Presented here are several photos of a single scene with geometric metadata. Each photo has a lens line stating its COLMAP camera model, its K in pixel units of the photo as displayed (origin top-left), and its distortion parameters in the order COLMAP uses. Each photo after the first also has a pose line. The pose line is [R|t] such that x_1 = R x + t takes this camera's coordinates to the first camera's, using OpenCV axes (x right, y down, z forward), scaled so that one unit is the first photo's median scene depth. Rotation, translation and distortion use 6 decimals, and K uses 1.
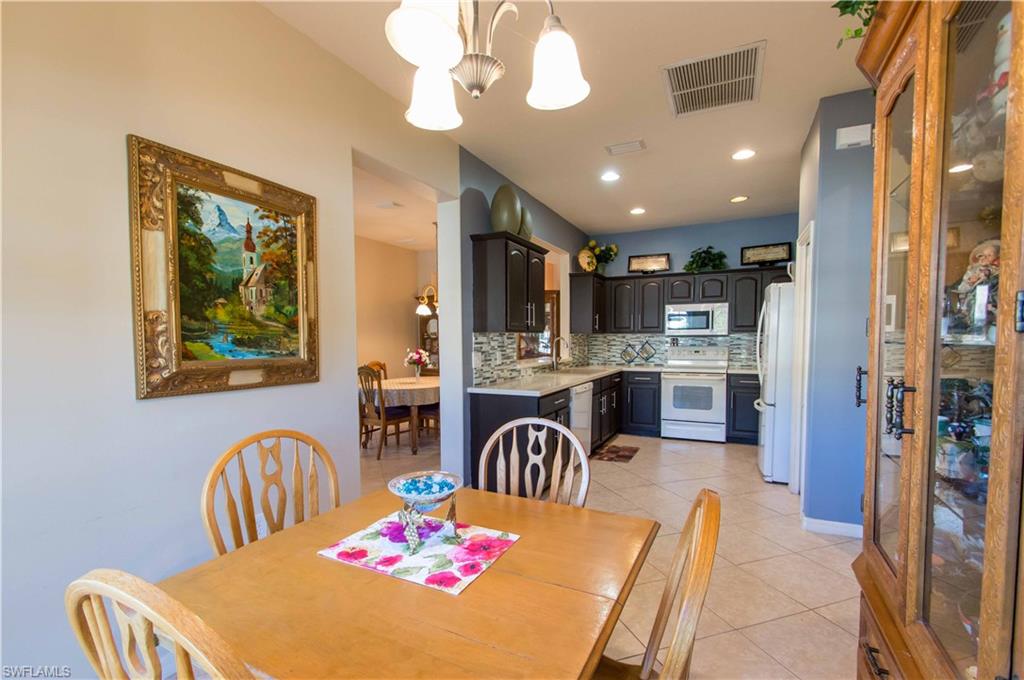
lens RADIAL K [[458.7, 0, 476.9], [0, 458.7, 362.4], [0, 0, 1]] dist [-0.026468, -0.000750]
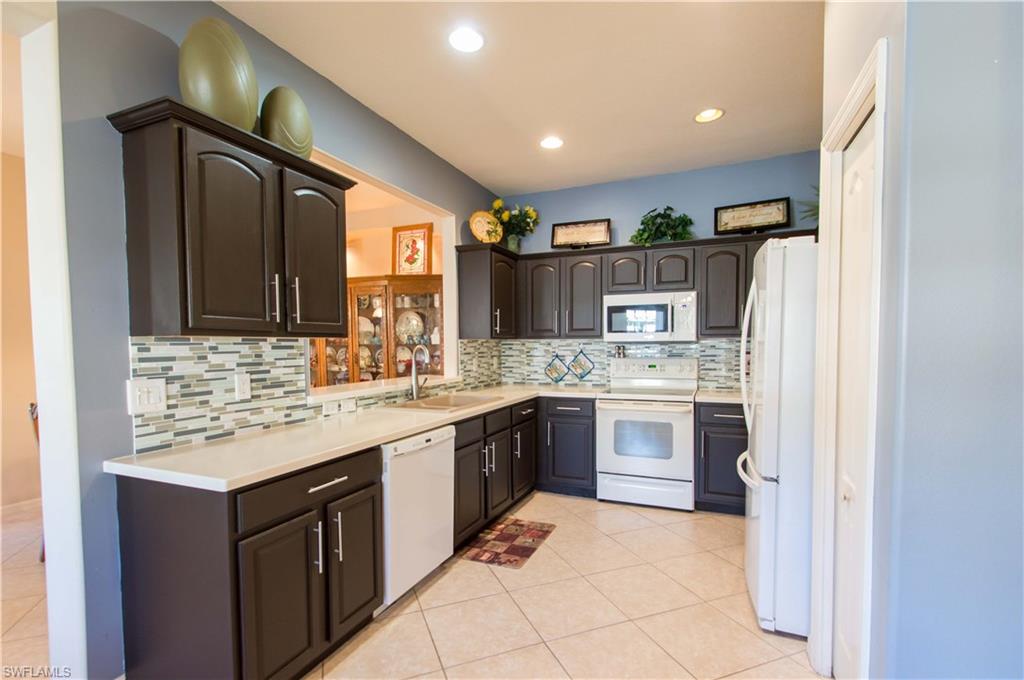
lens RADIAL K [[439.9, 0, 507.4], [0, 439.9, 357.4], [0, 0, 1]] dist [-0.004449, 0.000006]
pose [[0.997786, -0.002075, 0.066477, 0.239164], [0.003517, 0.999761, -0.021575, -0.024050], [-0.066417, 0.021761, 0.997555, 0.389165]]
